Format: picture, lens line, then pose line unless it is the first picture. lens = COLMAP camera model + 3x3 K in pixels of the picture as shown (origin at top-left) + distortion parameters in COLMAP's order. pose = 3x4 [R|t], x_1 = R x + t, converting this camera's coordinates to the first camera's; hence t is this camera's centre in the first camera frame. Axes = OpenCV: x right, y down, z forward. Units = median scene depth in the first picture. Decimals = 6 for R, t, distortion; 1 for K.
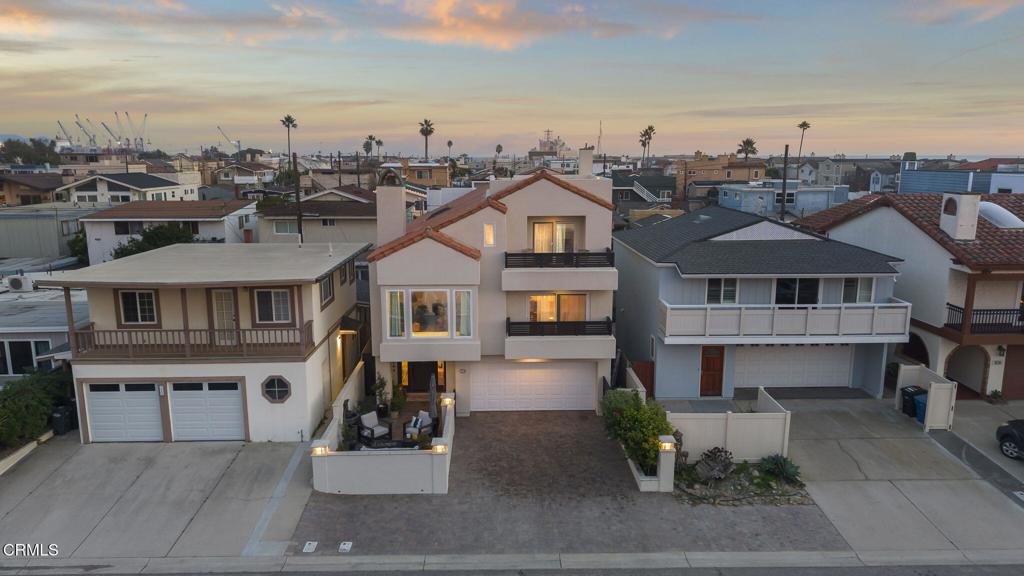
lens RADIAL K [[694.7, 0, 509.5], [0, 694.7, 292.7], [0, 0, 1]] dist [0.004934, 0.000106]
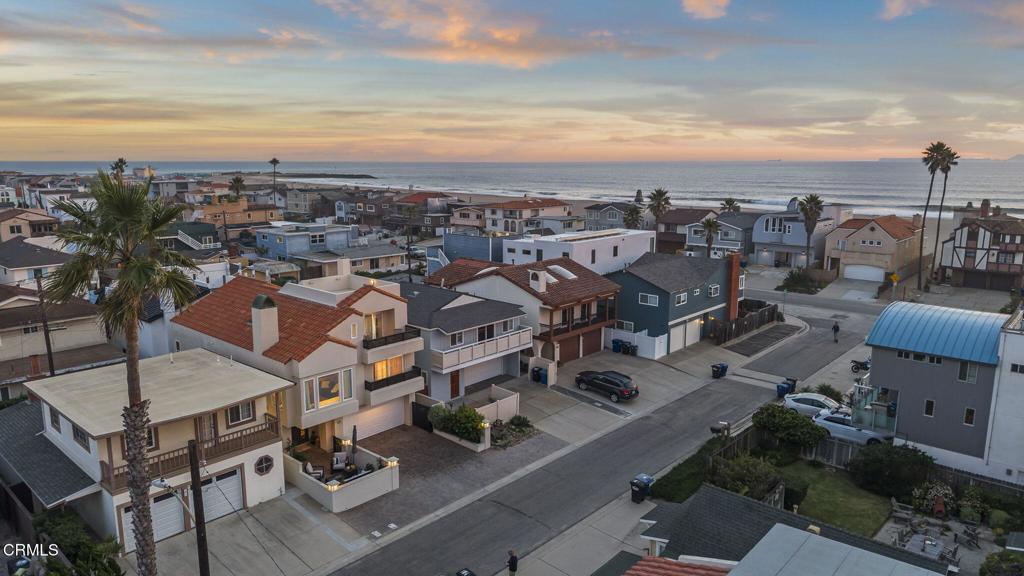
lens RADIAL K [[674.8, 0, 512.0], [0, 674.8, 288.0], [0, 0, 1]] dist [0.000975, -0.000942]
pose [[0.683890, -0.129945, 0.717920, -0.873110], [0.136088, 0.989461, 0.049457, -0.207153], [-0.716781, 0.063877, 0.694367, -0.335806]]
